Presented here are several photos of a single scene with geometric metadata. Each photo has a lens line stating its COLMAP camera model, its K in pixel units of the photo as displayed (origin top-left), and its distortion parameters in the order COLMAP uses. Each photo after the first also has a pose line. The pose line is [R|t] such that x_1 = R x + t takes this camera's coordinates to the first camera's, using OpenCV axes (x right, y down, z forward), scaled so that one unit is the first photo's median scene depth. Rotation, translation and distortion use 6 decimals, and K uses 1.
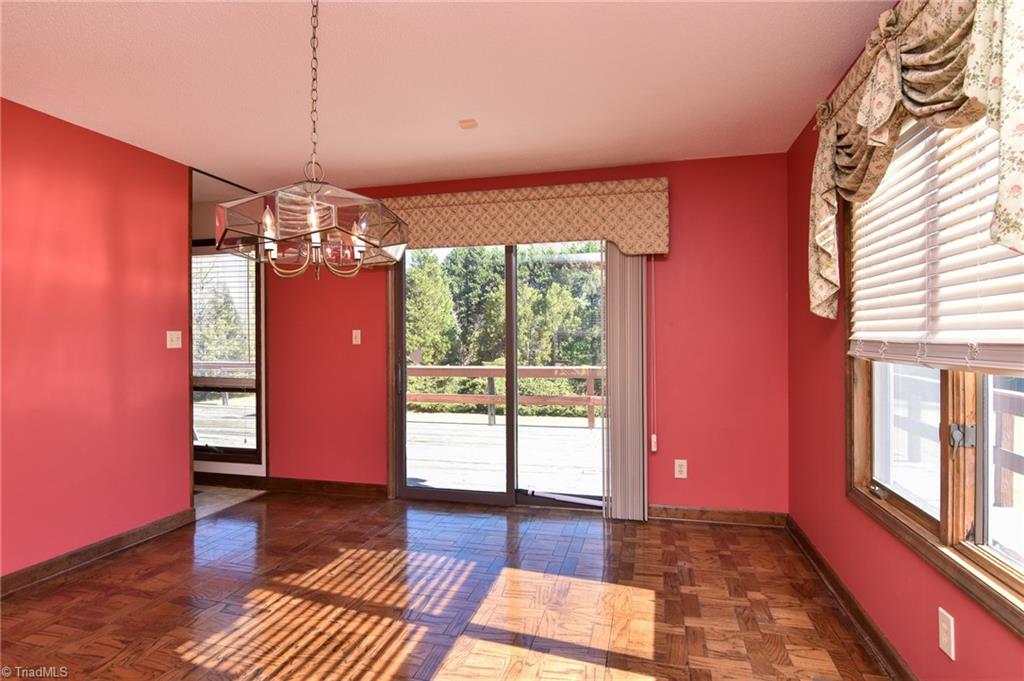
lens RADIAL K [[547.3, 0, 510.1], [0, 547.3, 338.6], [0, 0, 1]] dist [-0.014596, -0.001979]
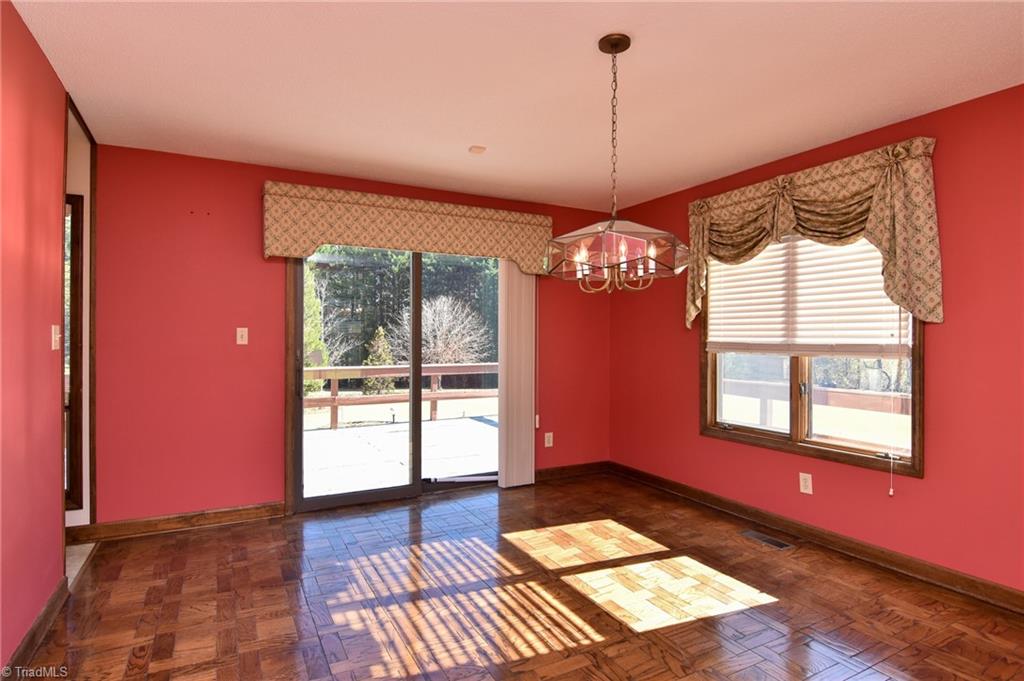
lens RADIAL K [[547.3, 0, 511.1], [0, 547.3, 341.3], [0, 0, 1]] dist [-0.014596, -0.001979]
pose [[0.732776, 0.006840, 0.680435, -0.838136], [-0.007523, 0.999970, -0.001951, 0.006842], [-0.680428, -0.003689, 0.732806, 0.133511]]
